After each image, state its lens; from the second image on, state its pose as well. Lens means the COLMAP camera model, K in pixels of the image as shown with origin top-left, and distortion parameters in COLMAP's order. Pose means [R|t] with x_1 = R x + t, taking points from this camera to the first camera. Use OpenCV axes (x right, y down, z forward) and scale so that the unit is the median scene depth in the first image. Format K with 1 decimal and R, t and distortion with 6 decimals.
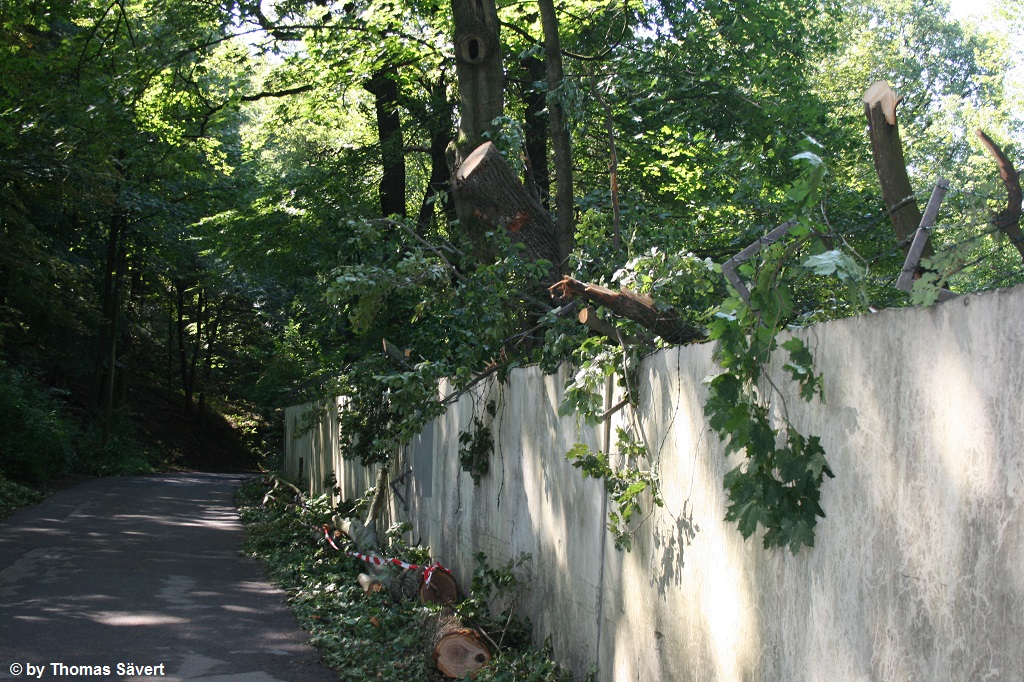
lens RADIAL K [[1389.7, 0, 509.4], [0, 1389.7, 346.2], [0, 0, 1]] dist [-0.024922, 0.000000]
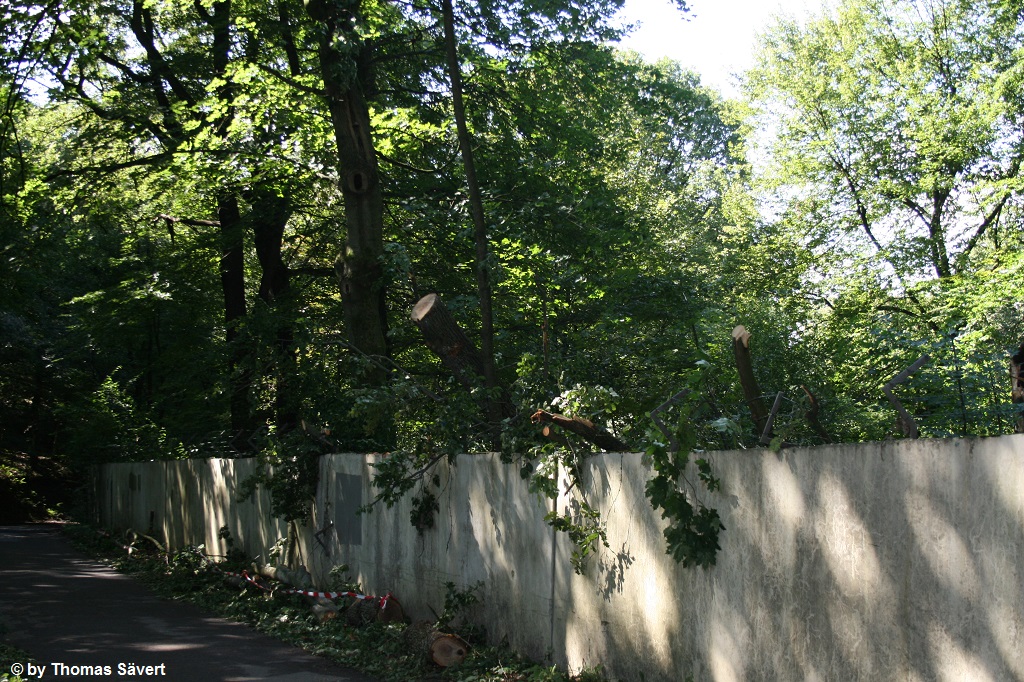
lens RADIAL K [[1457.7, 0, 513.0], [0, 1457.7, 337.3], [0, 0, 1]] dist [-0.042756, 0.000000]
pose [[0.981923, -0.017057, 0.188510, -0.325493], [0.021512, 0.999535, -0.021610, -0.102578], [-0.188053, 0.025275, 0.981834, -0.717063]]
